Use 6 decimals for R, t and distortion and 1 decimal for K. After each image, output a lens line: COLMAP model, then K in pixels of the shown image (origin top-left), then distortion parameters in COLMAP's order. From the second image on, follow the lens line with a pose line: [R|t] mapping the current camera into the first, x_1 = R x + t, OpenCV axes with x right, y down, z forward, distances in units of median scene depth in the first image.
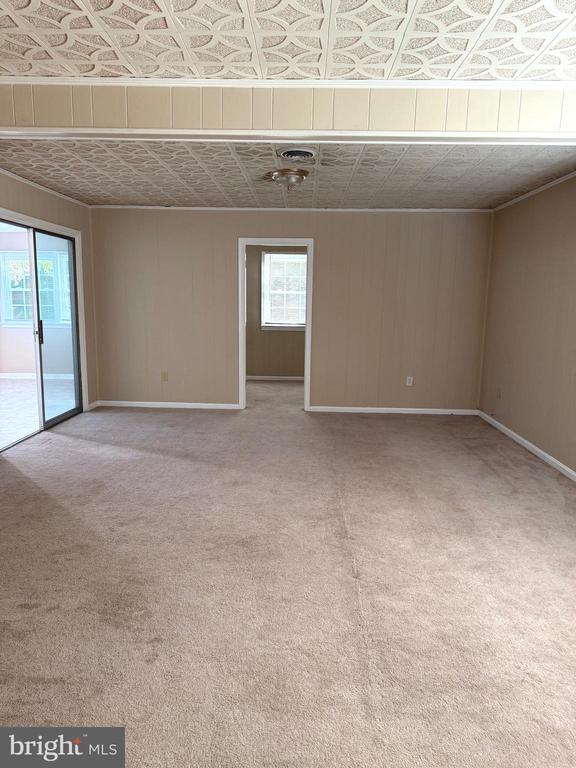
lens RADIAL K [[543.0, 0, 287.2], [0, 543.0, 384.7], [0, 0, 1]] dist [0.061052, -0.048680]
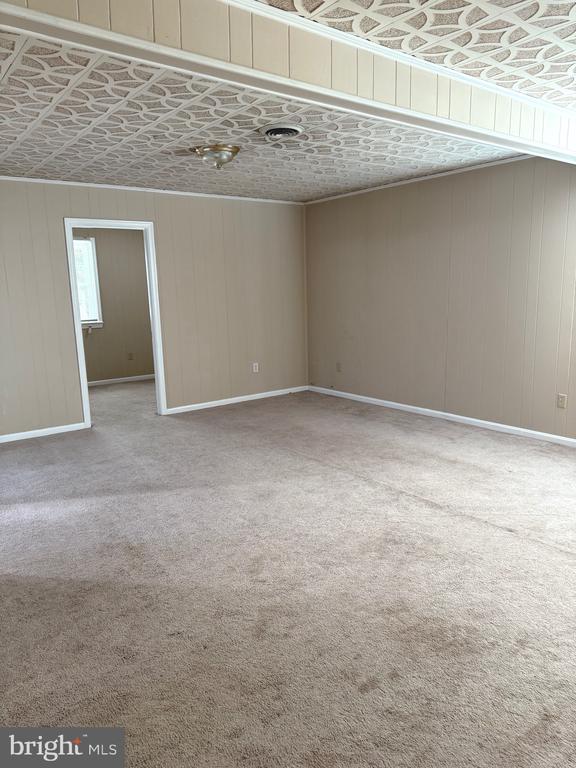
lens RADIAL K [[543.0, 0, 285.8], [0, 543.0, 384.7], [0, 0, 1]] dist [0.061052, -0.048680]
pose [[0.770102, -0.147886, 0.620542, -0.594709], [0.136818, 0.988411, 0.065762, -0.053932], [-0.623076, 0.034258, 0.781410, 0.270349]]
